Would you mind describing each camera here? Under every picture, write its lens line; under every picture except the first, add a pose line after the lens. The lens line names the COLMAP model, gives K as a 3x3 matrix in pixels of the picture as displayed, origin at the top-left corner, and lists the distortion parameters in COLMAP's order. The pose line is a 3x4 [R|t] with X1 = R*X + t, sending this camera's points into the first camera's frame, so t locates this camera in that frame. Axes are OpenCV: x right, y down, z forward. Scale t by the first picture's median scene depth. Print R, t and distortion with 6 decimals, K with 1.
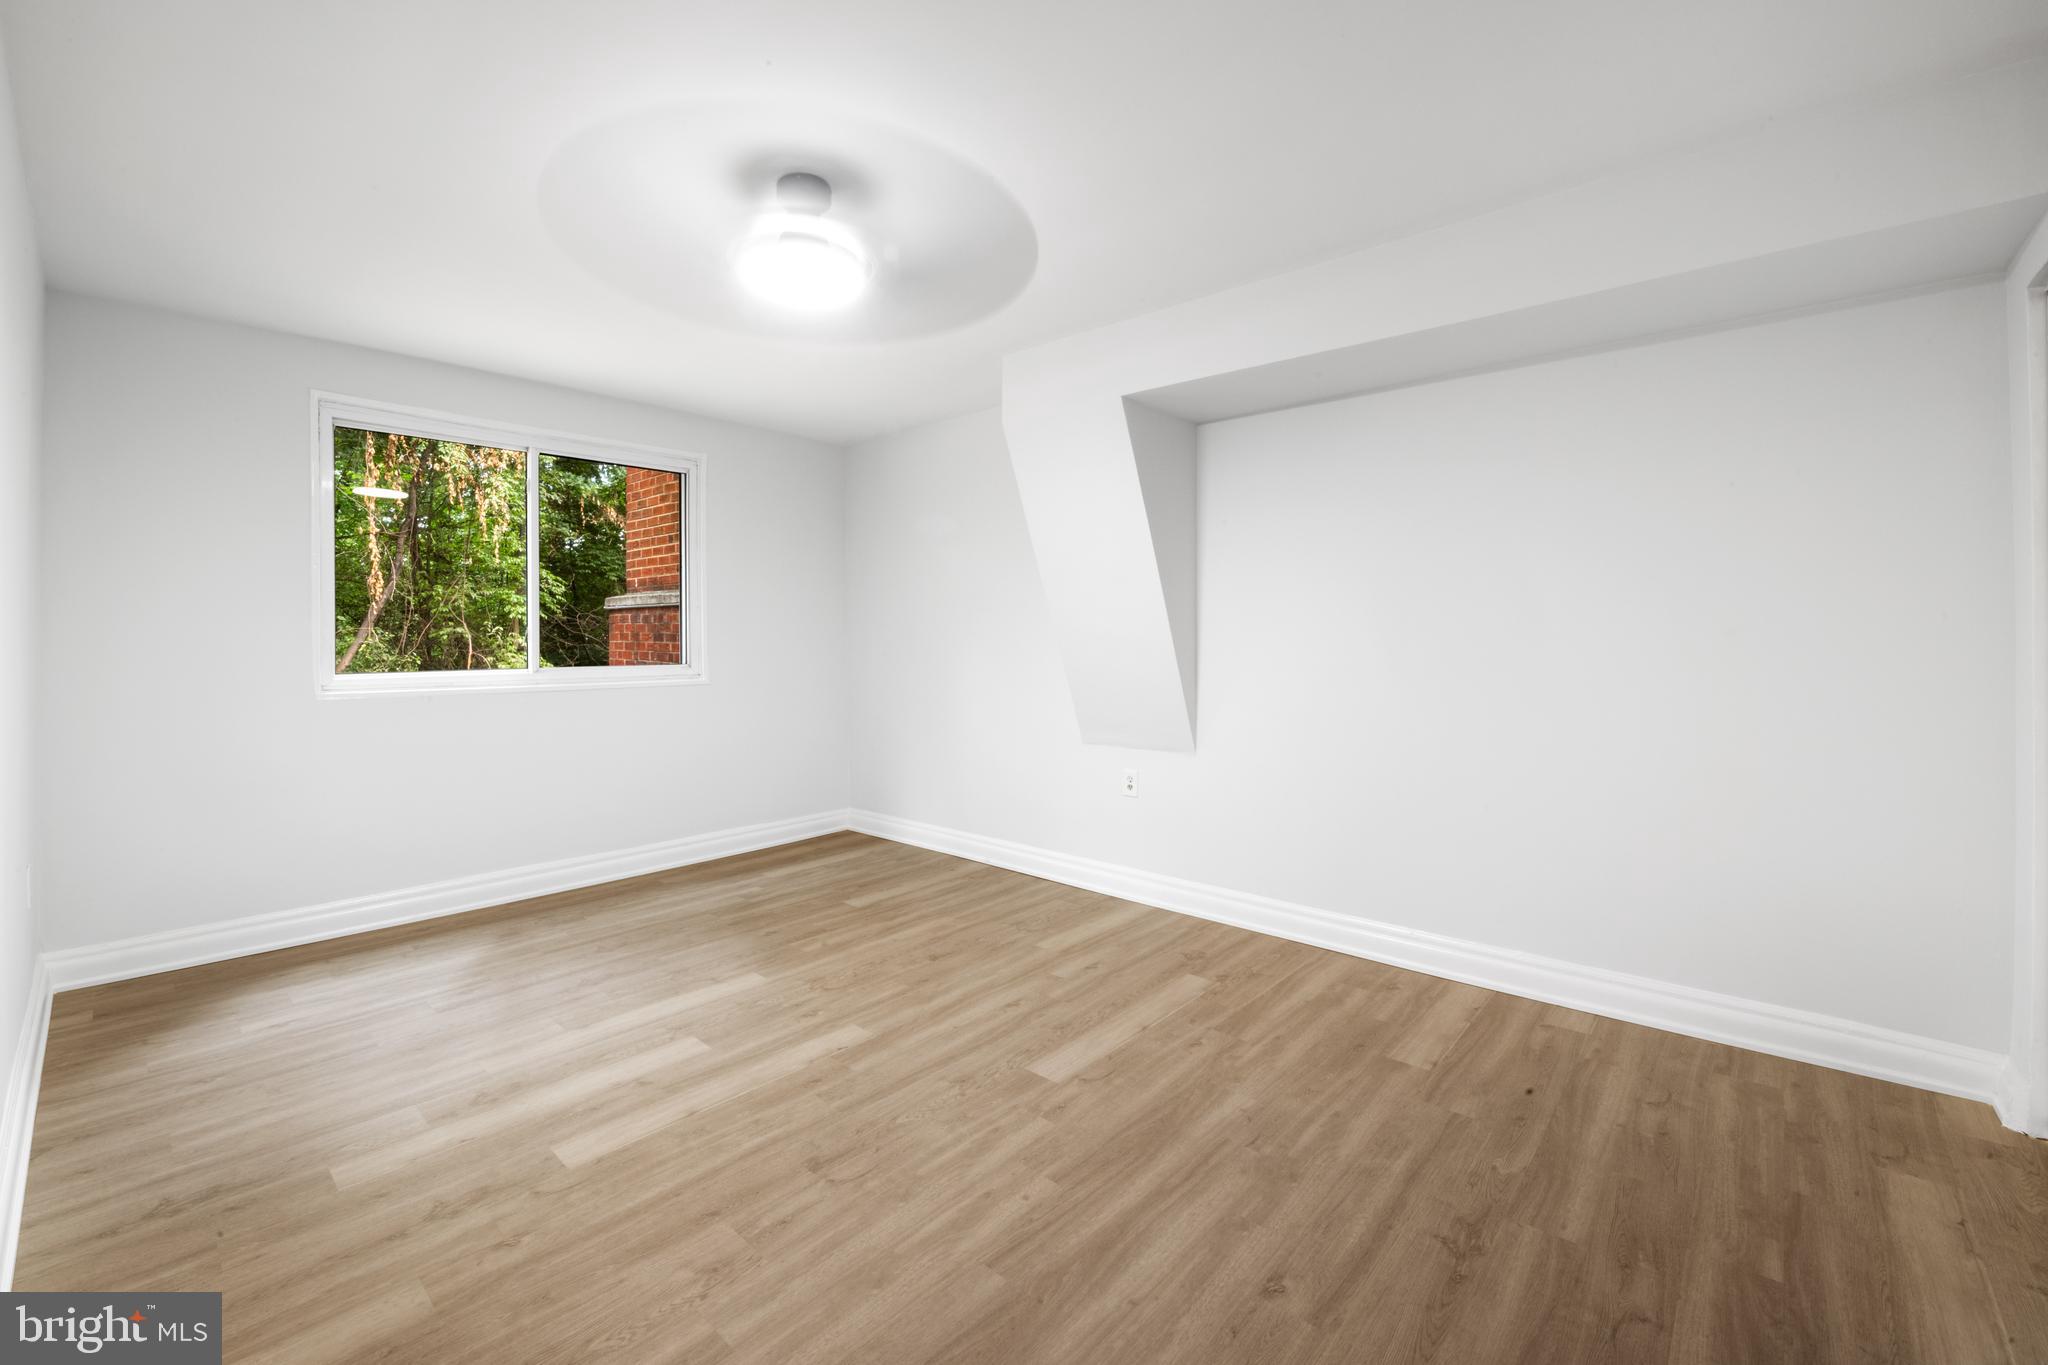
lens RADIAL K [[827.1, 0, 1024.0], [0, 827.1, 682.5], [0, 0, 1]] dist [-0.011479, -0.000413]
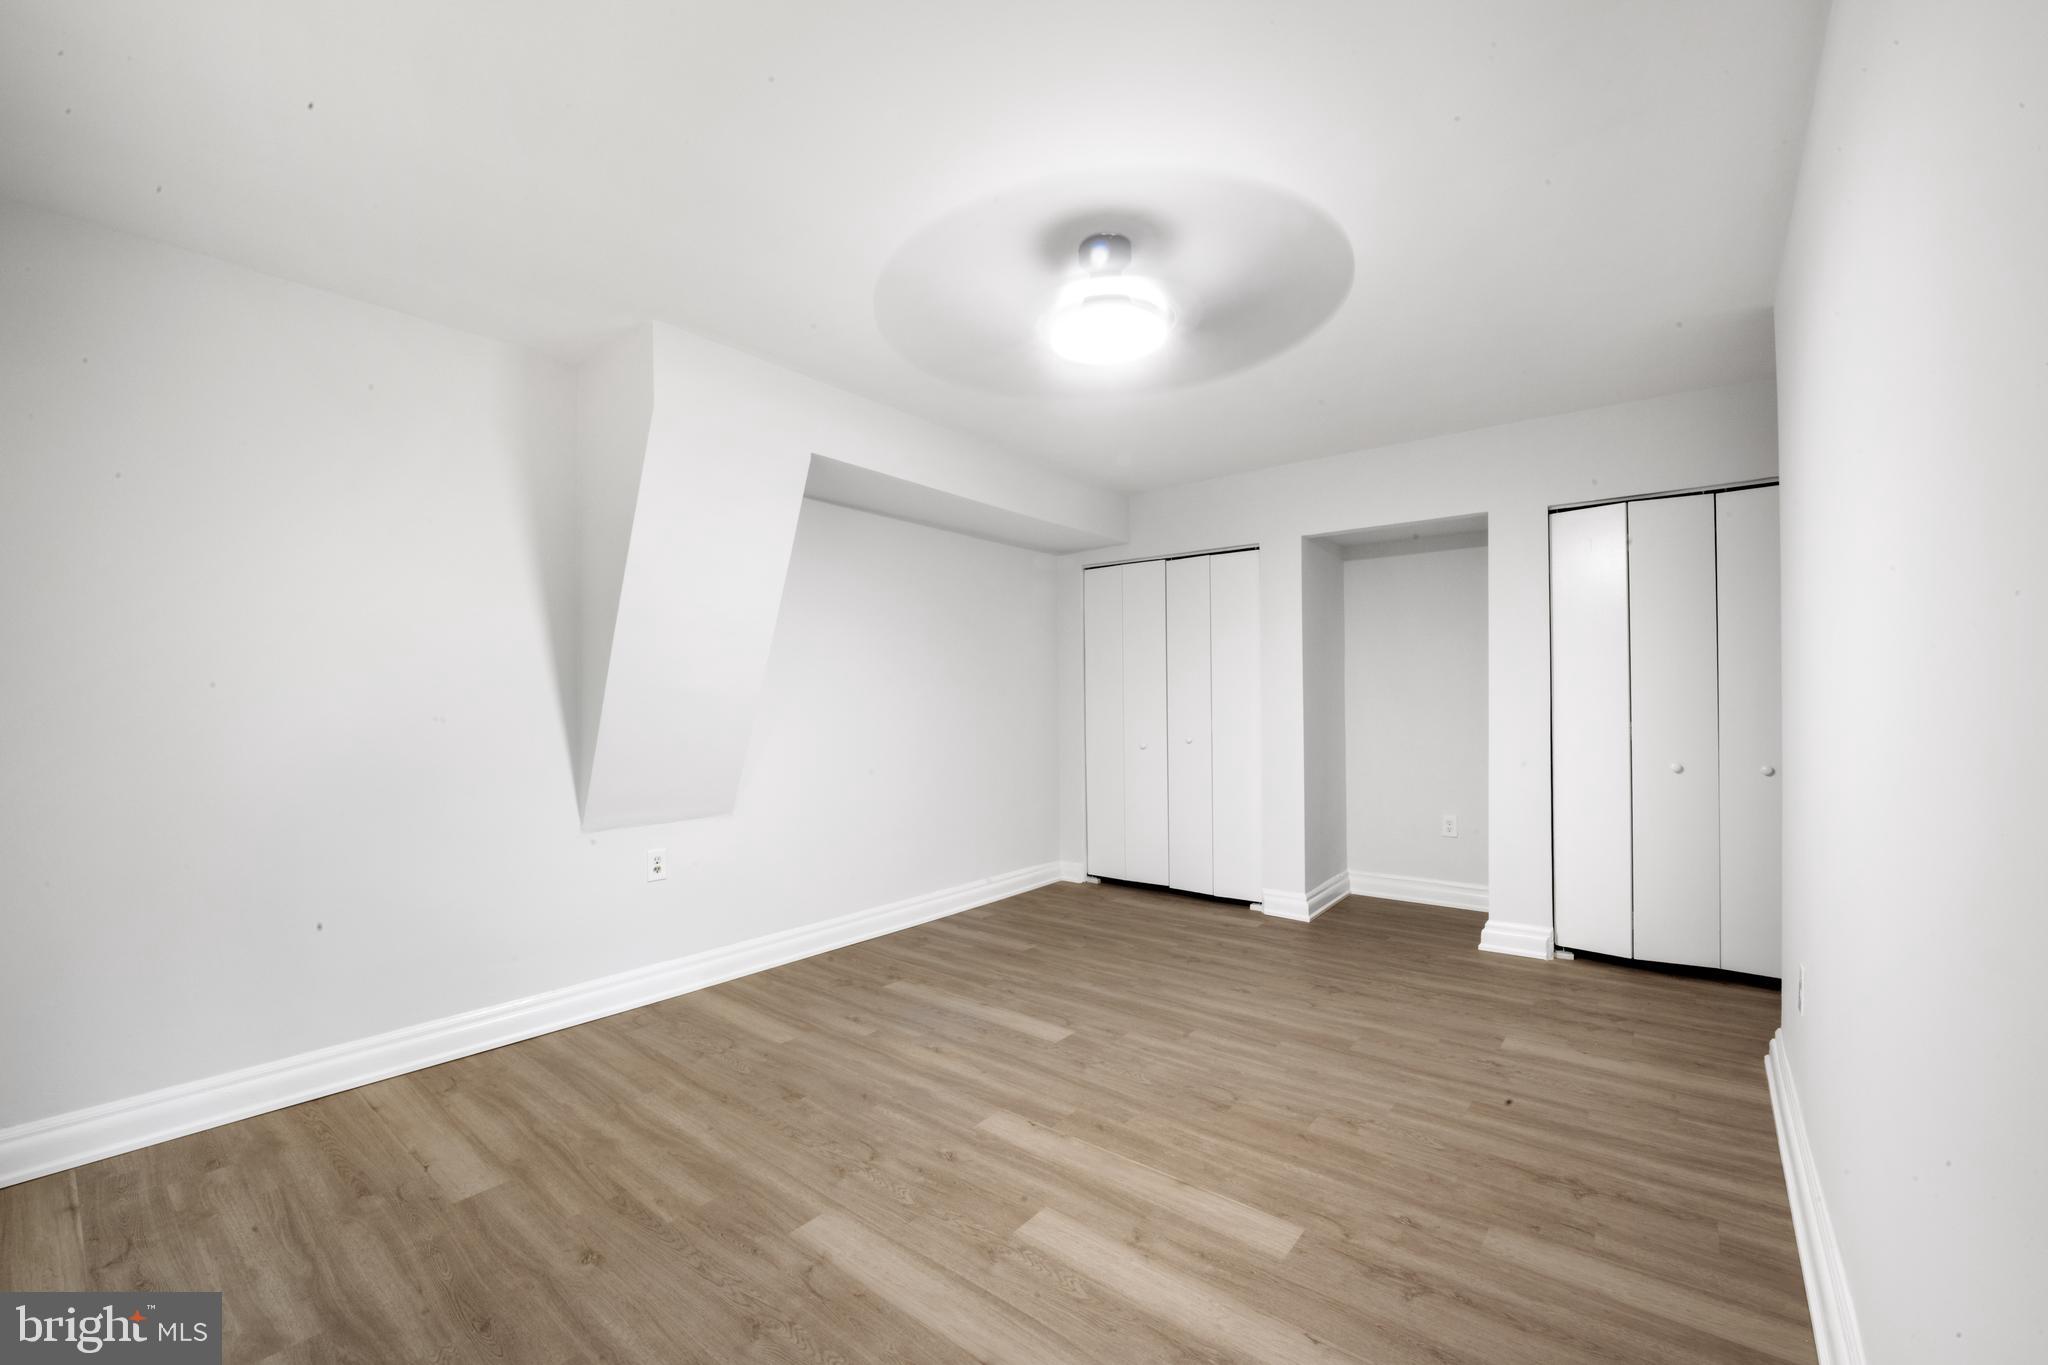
lens RADIAL K [[820.1, 0, 1021.6], [0, 820.1, 691.6], [0, 0, 1]] dist [-0.011330, 0.000207]
pose [[-0.042505, 0.013164, 0.999010, -1.077635], [0.057255, 0.998302, -0.010719, -0.034426], [-0.997454, 0.056743, -0.043187, 0.956791]]
